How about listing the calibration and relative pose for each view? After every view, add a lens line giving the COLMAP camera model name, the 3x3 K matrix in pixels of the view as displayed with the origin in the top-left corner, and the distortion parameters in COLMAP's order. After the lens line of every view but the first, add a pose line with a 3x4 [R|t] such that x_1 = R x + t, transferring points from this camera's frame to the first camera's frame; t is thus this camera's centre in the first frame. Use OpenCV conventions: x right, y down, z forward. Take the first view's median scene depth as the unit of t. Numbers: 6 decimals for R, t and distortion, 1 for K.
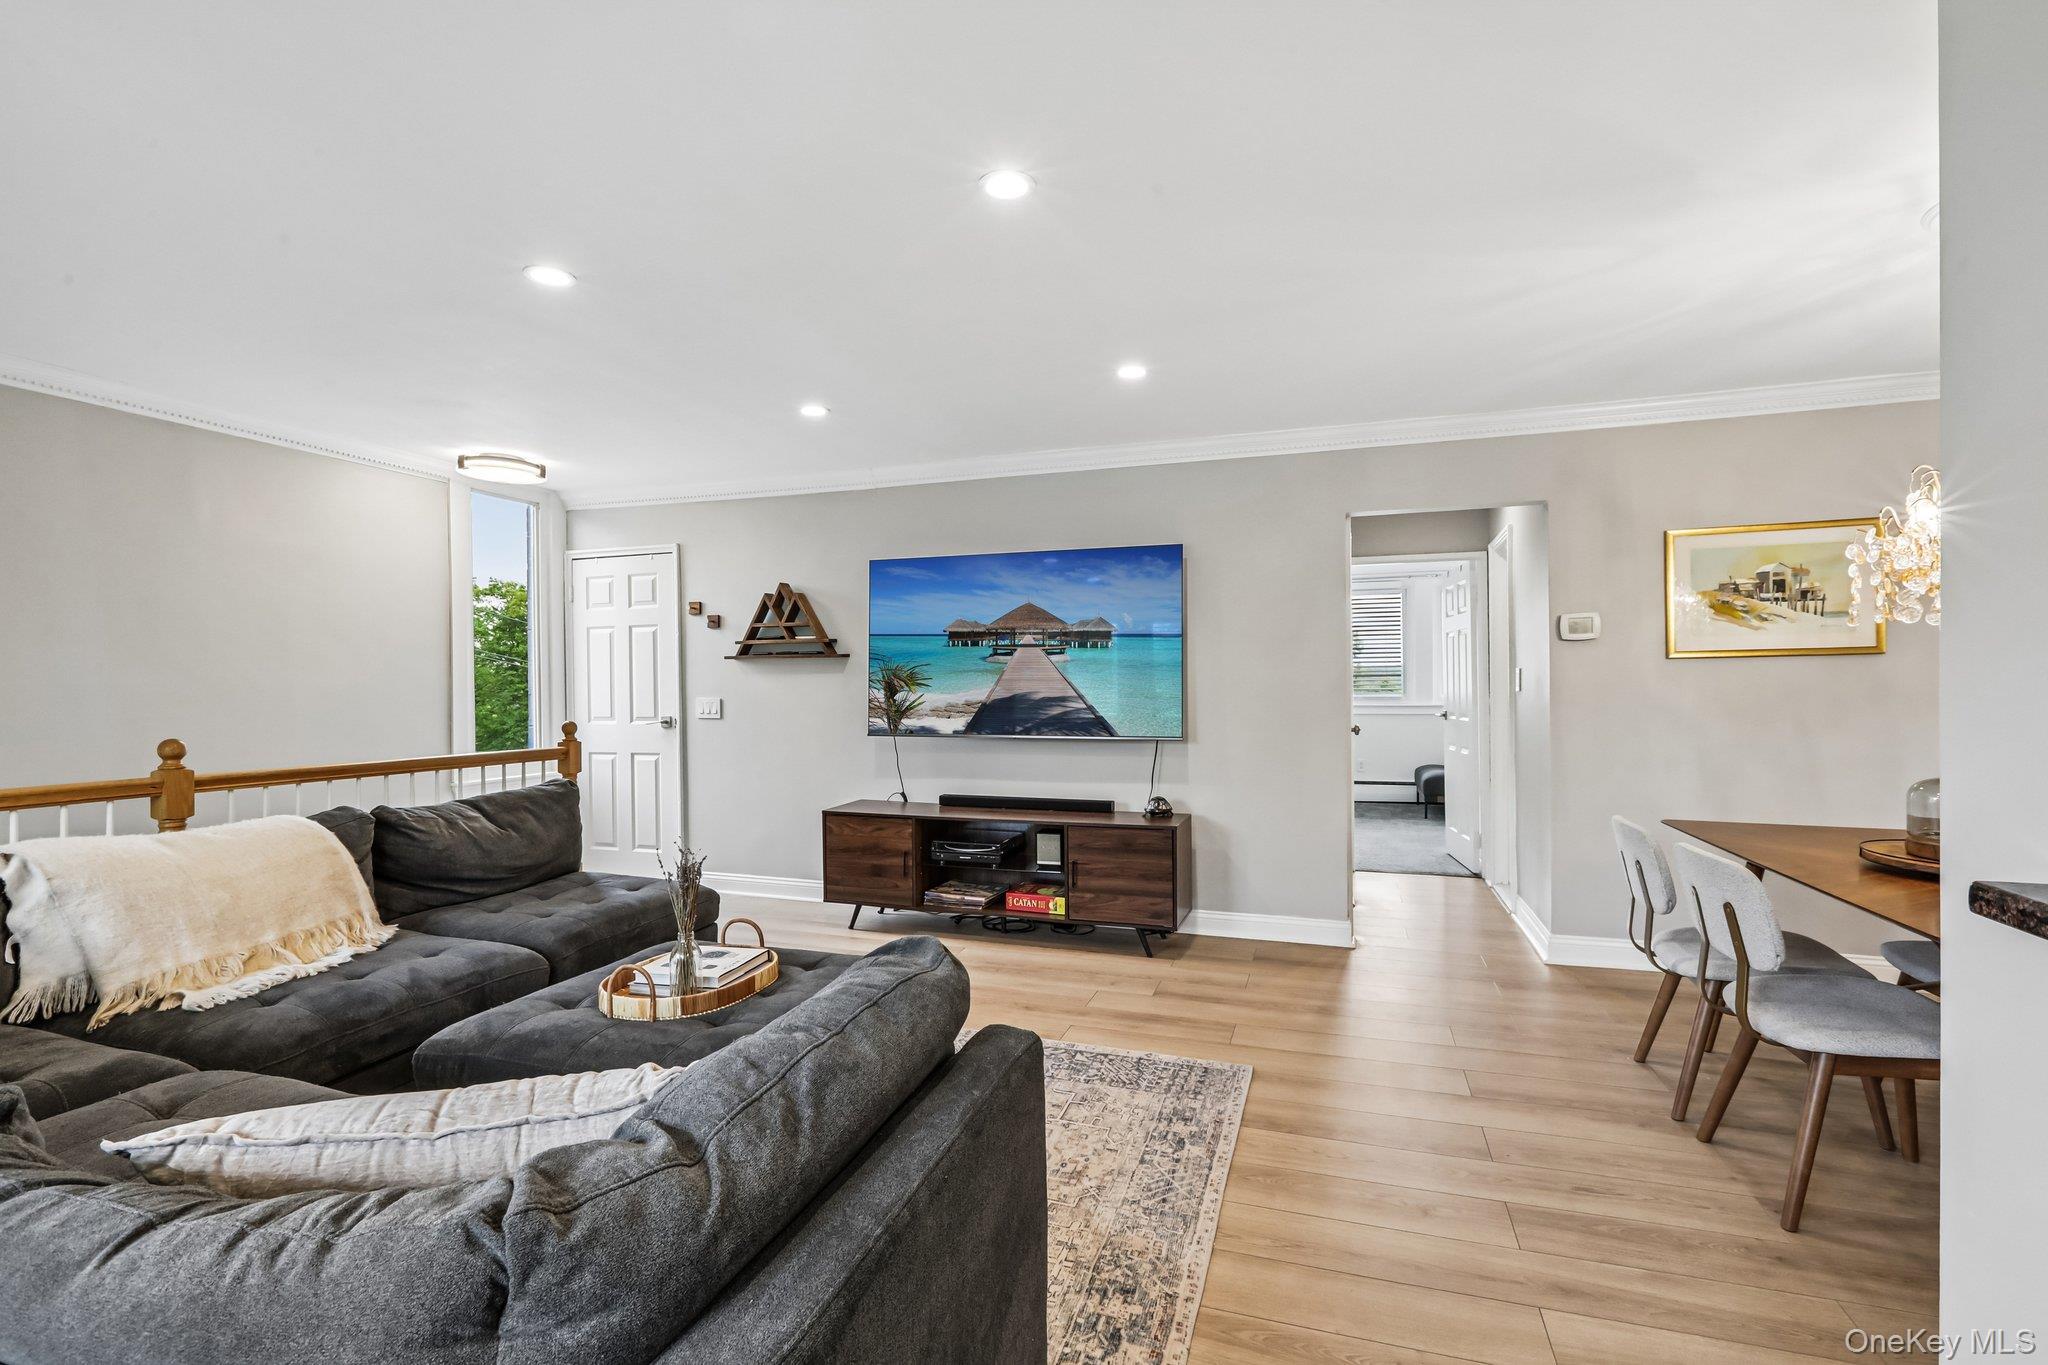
lens RADIAL K [[924.3, 0, 1006.7], [0, 924.3, 693.4], [0, 0, 1]] dist [-0.001033, 0.000687]
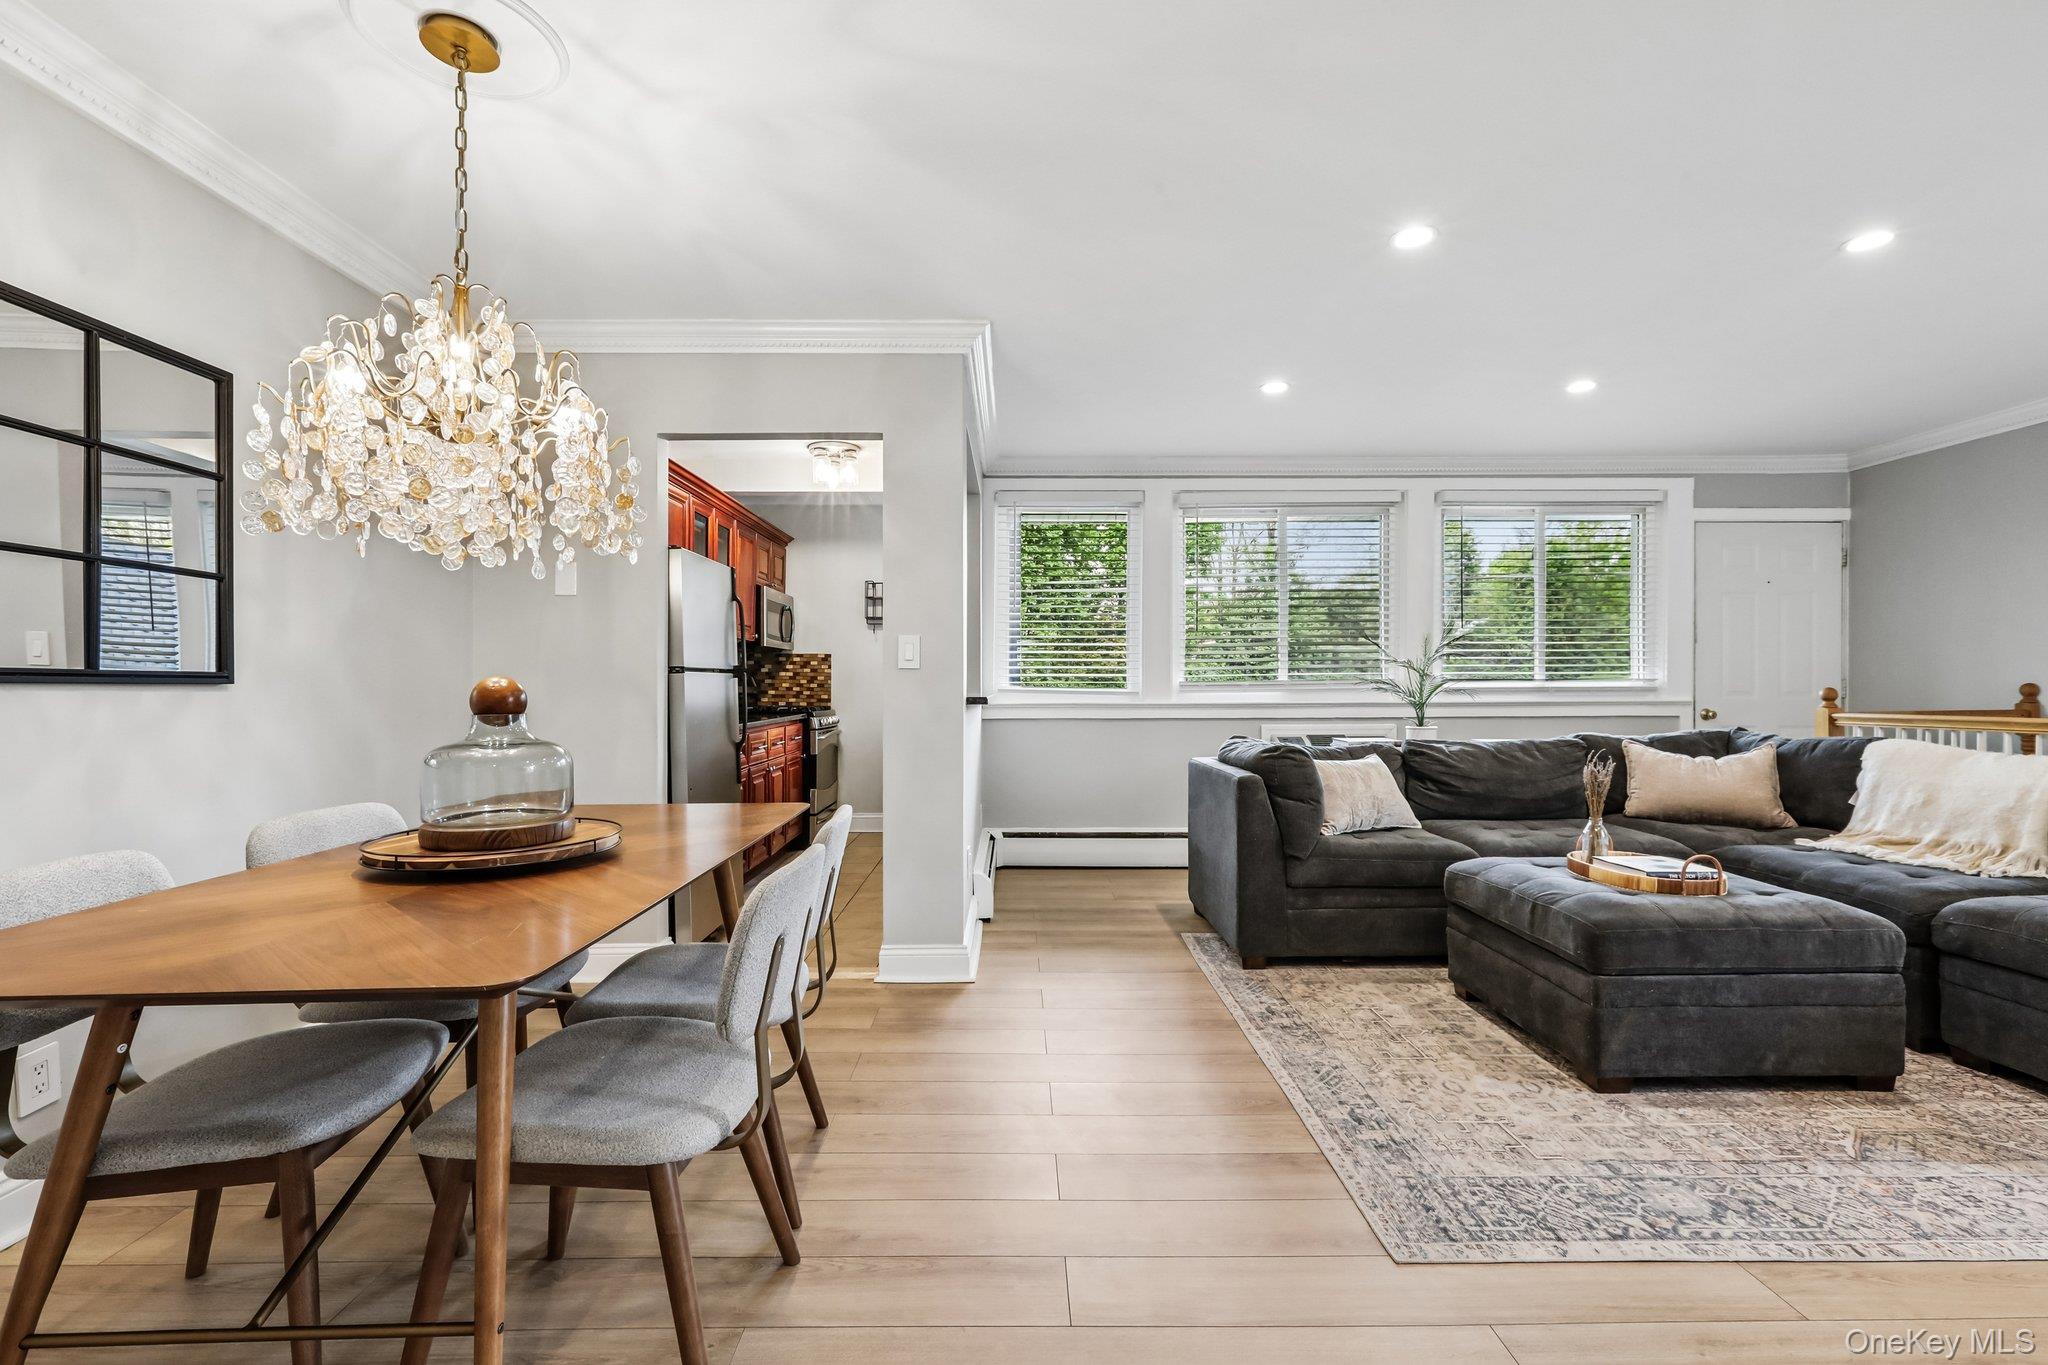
lens RADIAL K [[924.3, 0, 1027.4], [0, 924.3, 688.9], [0, 0, 1]] dist [-0.001033, 0.000687]
pose [[-0.938467, 0.009074, -0.345251, 0.457665], [0.001695, 0.999764, 0.021670, 0.016548], [0.345366, 0.019751, -0.938260, 0.978406]]
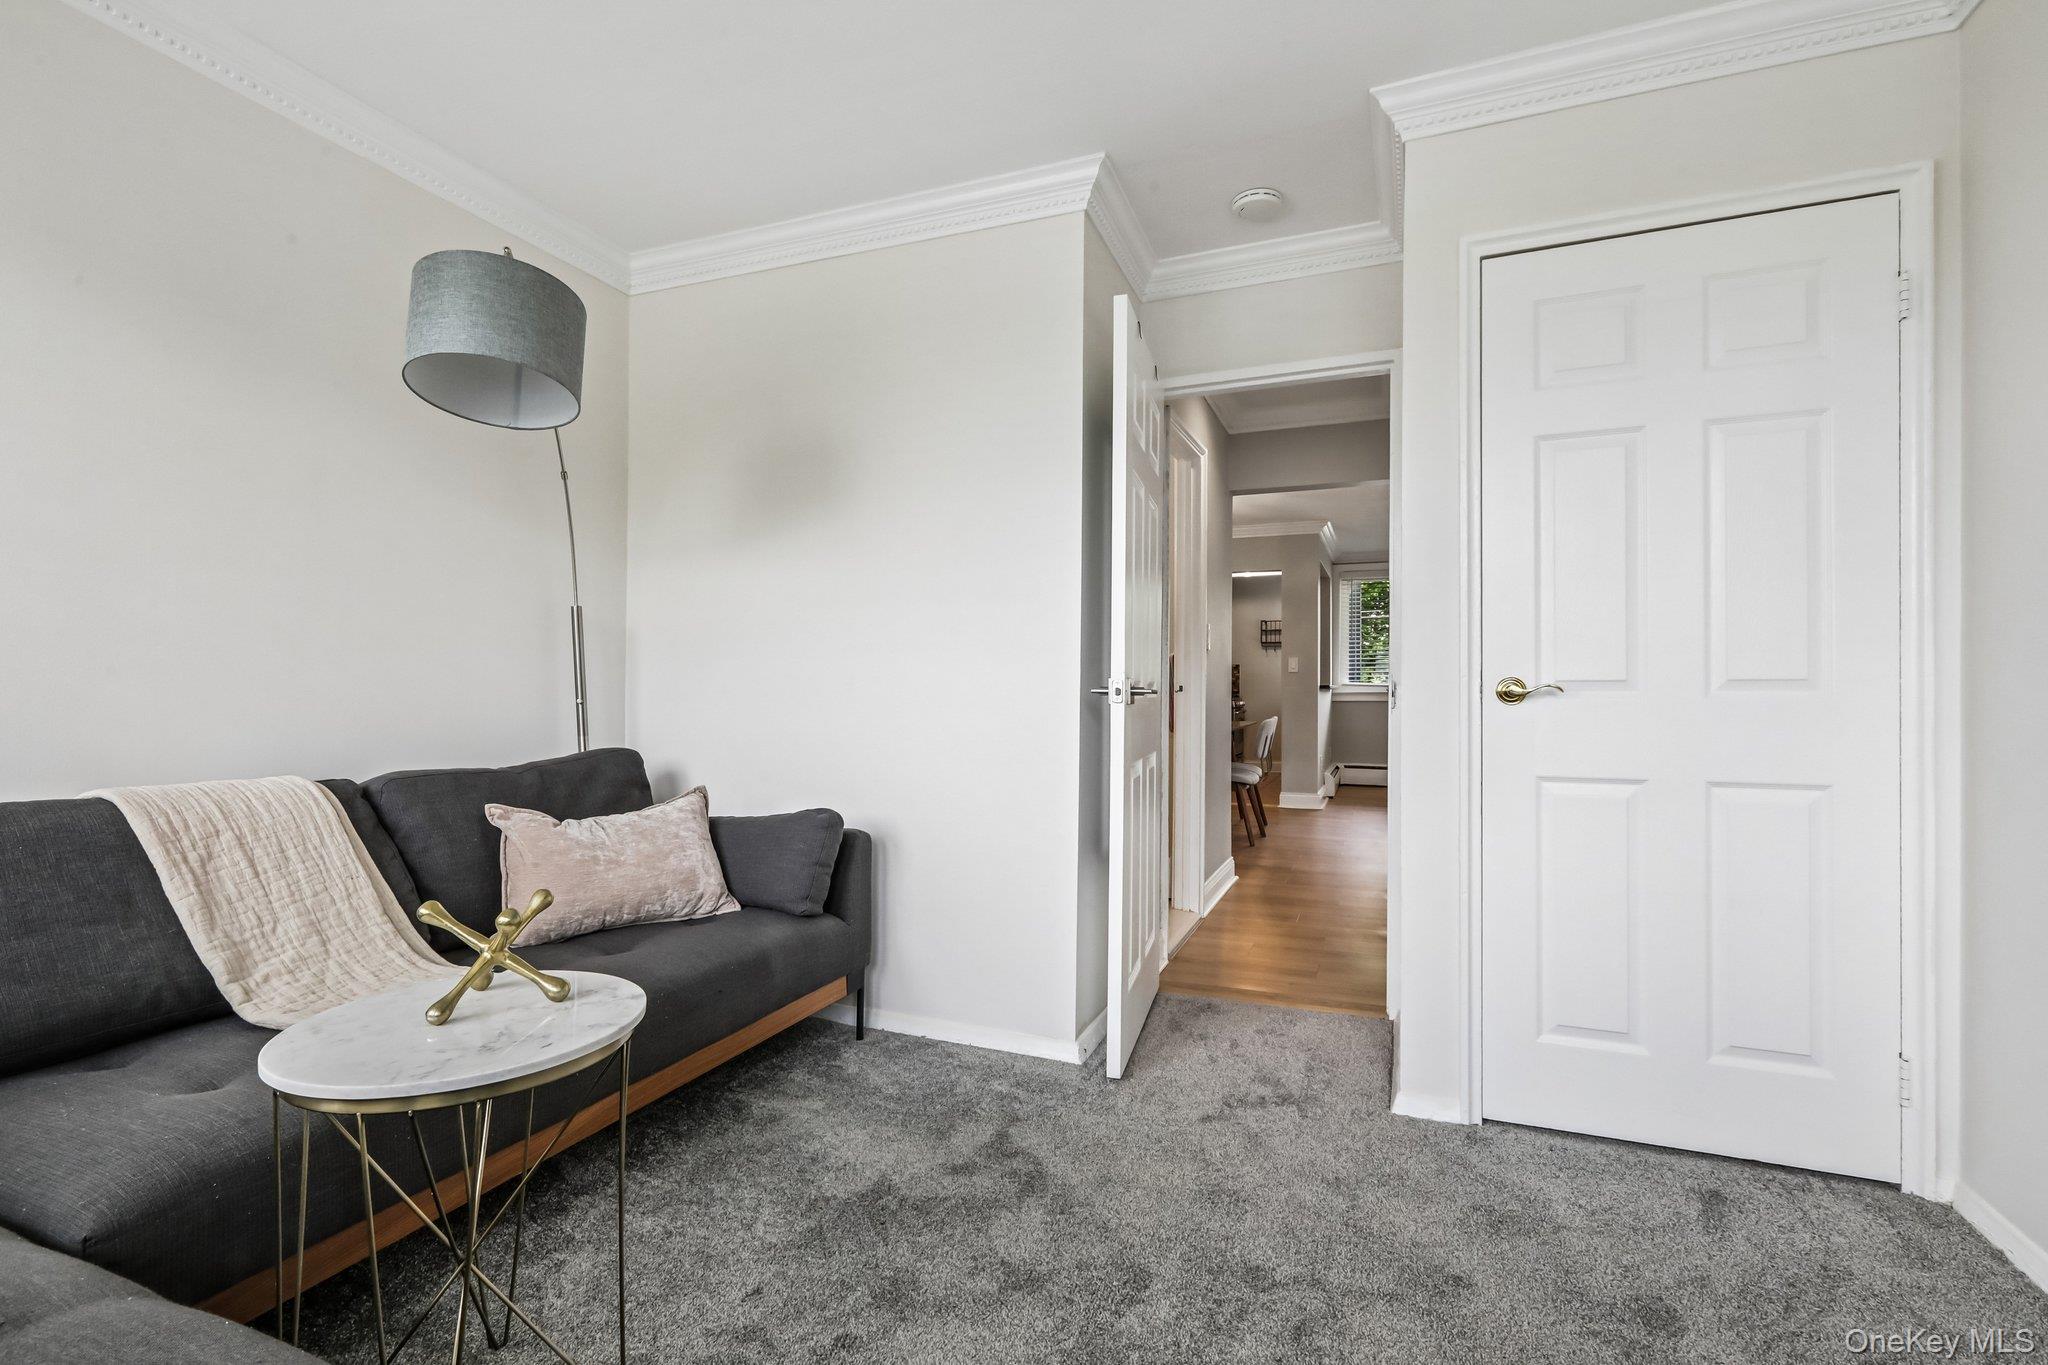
lens RADIAL K [[924.3, 0, 1025.2], [0, 924.3, 686.6], [0, 0, 1]] dist [-0.001033, 0.000687]
pose [[-0.999230, 0.009932, 0.037965, 0.730296], [0.010479, 0.999844, 0.014248, 0.011719], [-0.037817, 0.014635, -0.999177, 2.012447]]
